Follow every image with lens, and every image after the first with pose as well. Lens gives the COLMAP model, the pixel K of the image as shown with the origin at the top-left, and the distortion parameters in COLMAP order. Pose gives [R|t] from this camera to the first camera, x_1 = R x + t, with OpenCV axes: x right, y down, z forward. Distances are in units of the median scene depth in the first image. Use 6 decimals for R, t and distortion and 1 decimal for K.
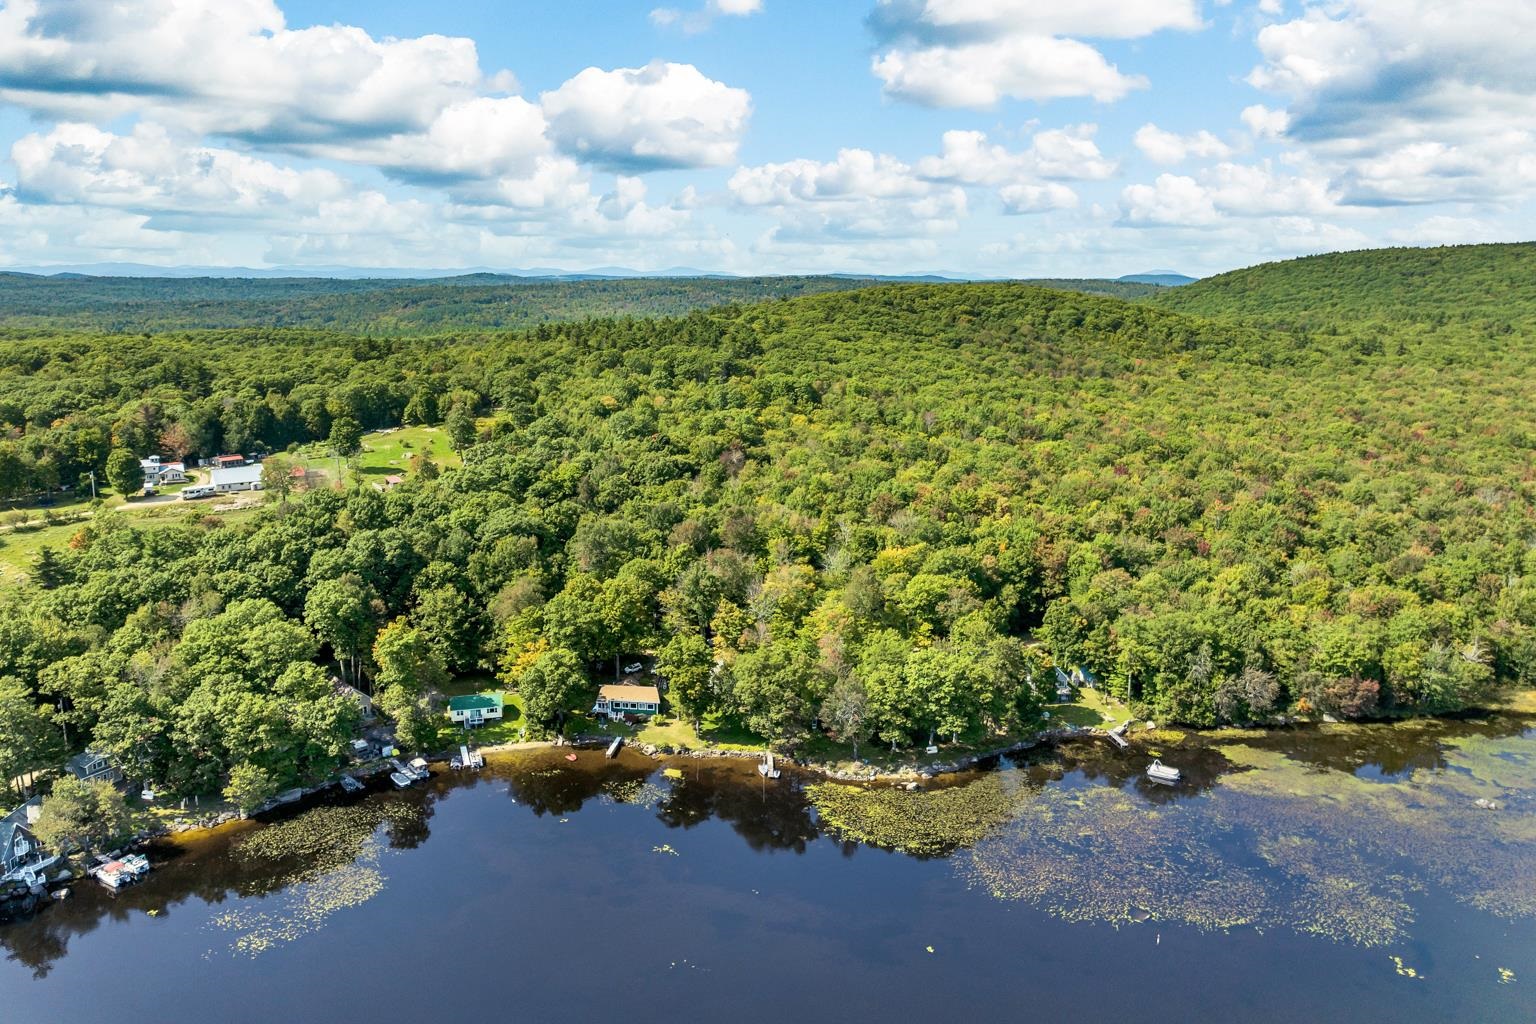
lens RADIAL K [[1116.3, 0, 778.7], [0, 1116.3, 499.9], [0, 0, 1]] dist [-0.038226, 0.006783]
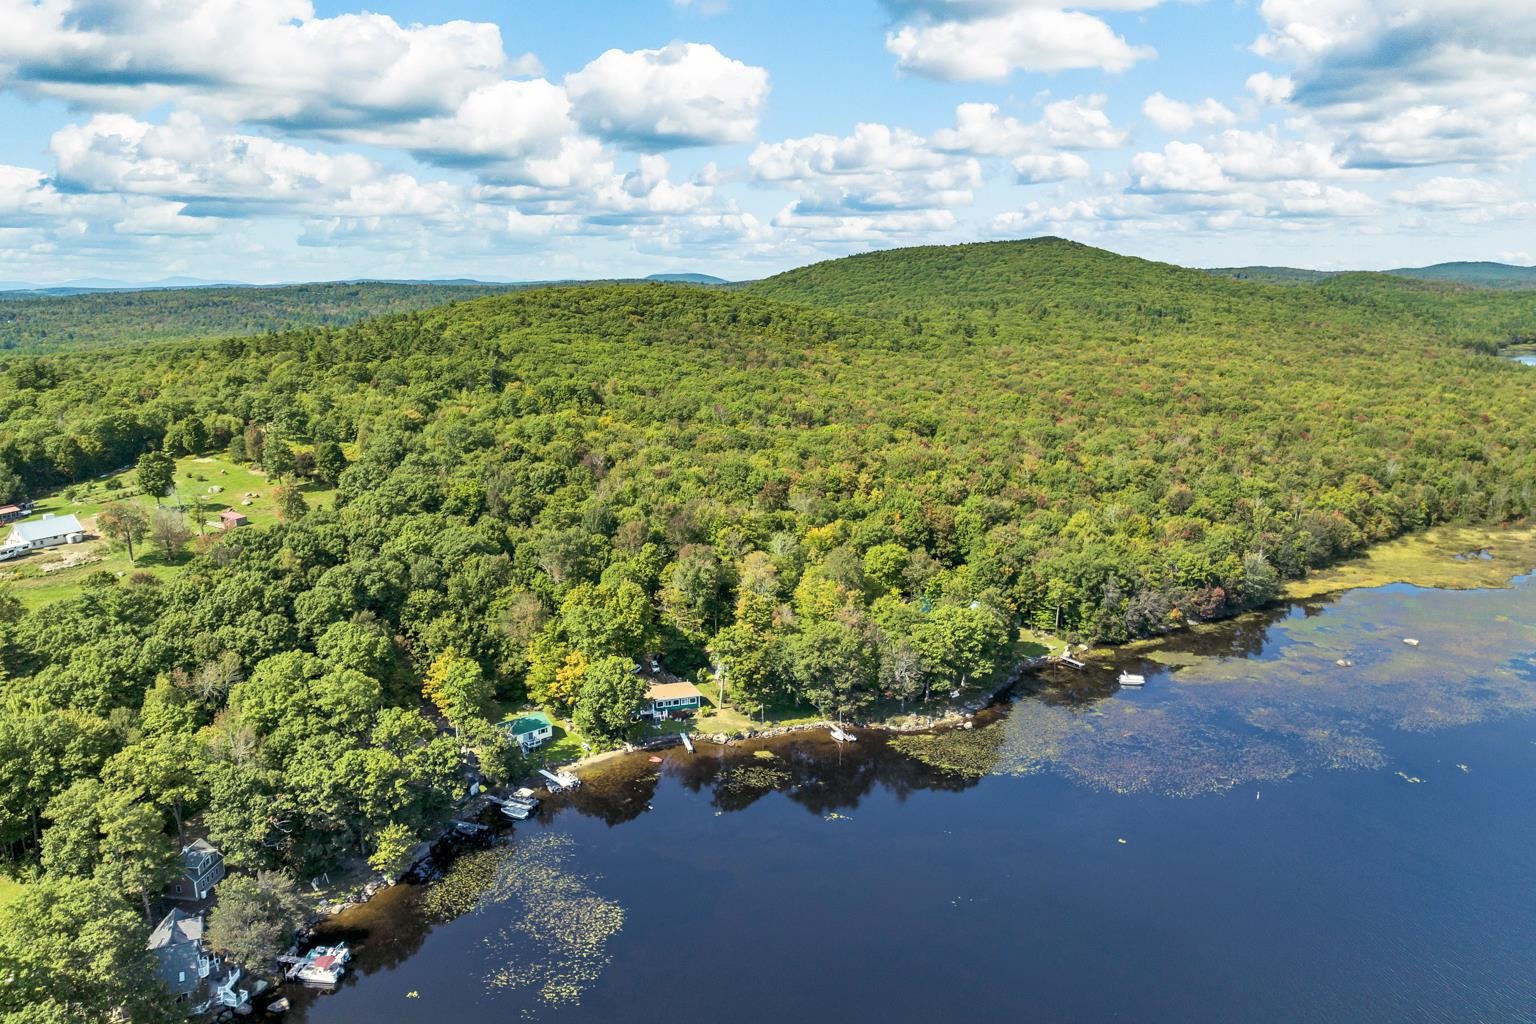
lens RADIAL K [[1116.3, 0, 748.1], [0, 1116.3, 505.0], [0, 0, 1]] dist [-0.038226, 0.006783]
pose [[0.915073, -0.096493, 0.391574, -0.444251], [0.095797, 0.995172, 0.021365, -0.009158], [-0.391745, 0.017961, 0.919899, 0.041446]]
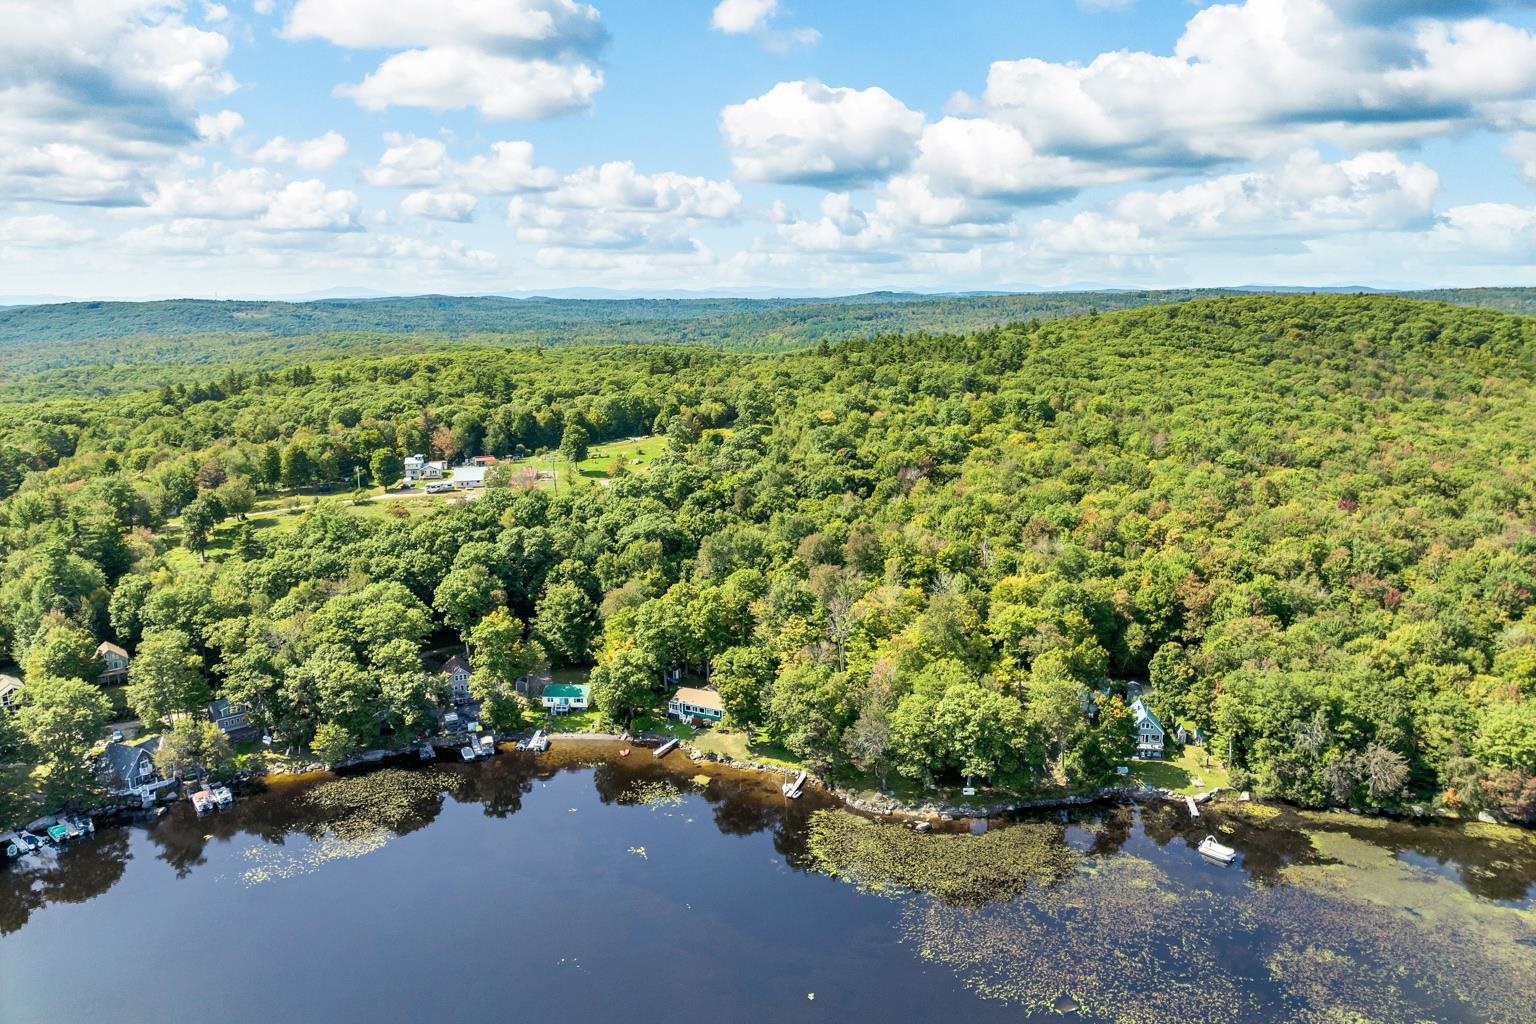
lens RADIAL K [[1116.3, 0, 808.6], [0, 1116.3, 495.8], [0, 0, 1]] dist [-0.038226, 0.006783]
pose [[0.940268, 0.041936, -0.337843, 0.296035], [-0.047959, 0.998804, -0.009497, -0.007659], [0.337041, 0.025132, 0.941154, 0.064446]]
